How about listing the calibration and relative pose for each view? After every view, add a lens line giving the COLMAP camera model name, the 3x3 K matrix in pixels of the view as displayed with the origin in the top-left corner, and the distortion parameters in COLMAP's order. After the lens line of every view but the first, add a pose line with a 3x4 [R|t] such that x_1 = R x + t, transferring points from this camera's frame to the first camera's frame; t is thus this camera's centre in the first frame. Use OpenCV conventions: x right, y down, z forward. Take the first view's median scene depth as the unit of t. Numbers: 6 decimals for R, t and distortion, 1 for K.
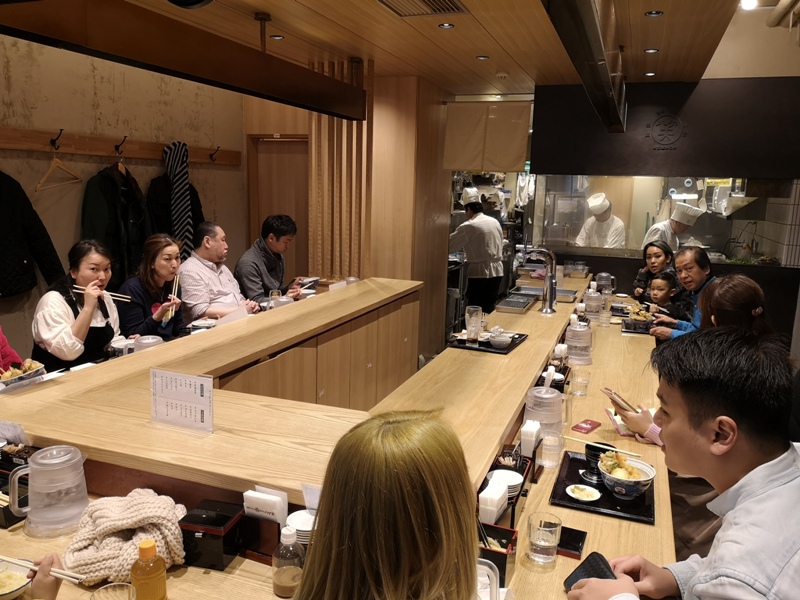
lens RADIAL K [[627.0, 0, 400.0], [0, 627.0, 300.0], [0, 0, 1]] dist [0.000306, -0.067937]
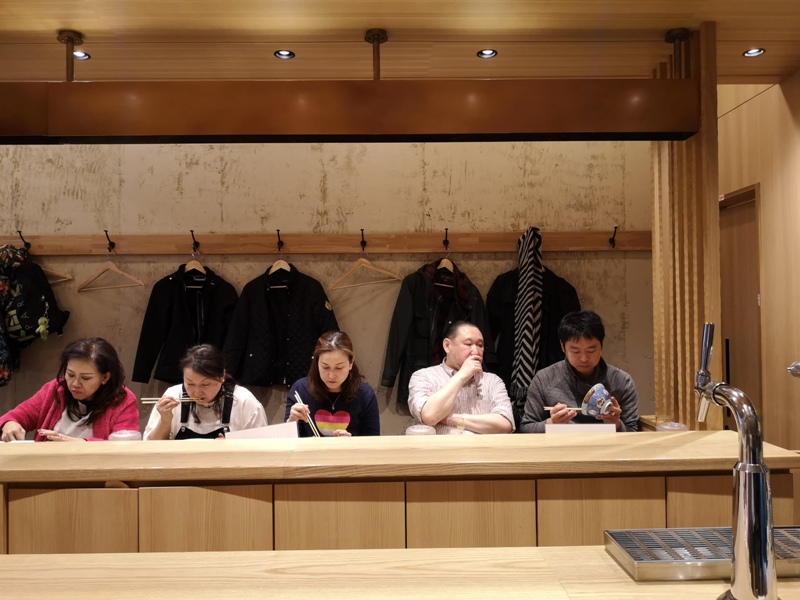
lens RADIAL K [[620.3, 0, 400.0], [0, 620.3, 300.0], [0, 0, 1]] dist [0.006587, 0.002655]
pose [[0.345335, -0.056571, -0.936773, 0.382141], [-0.144231, 0.983124, -0.112540, -0.053568], [0.927330, 0.173976, 0.331348, 0.686688]]
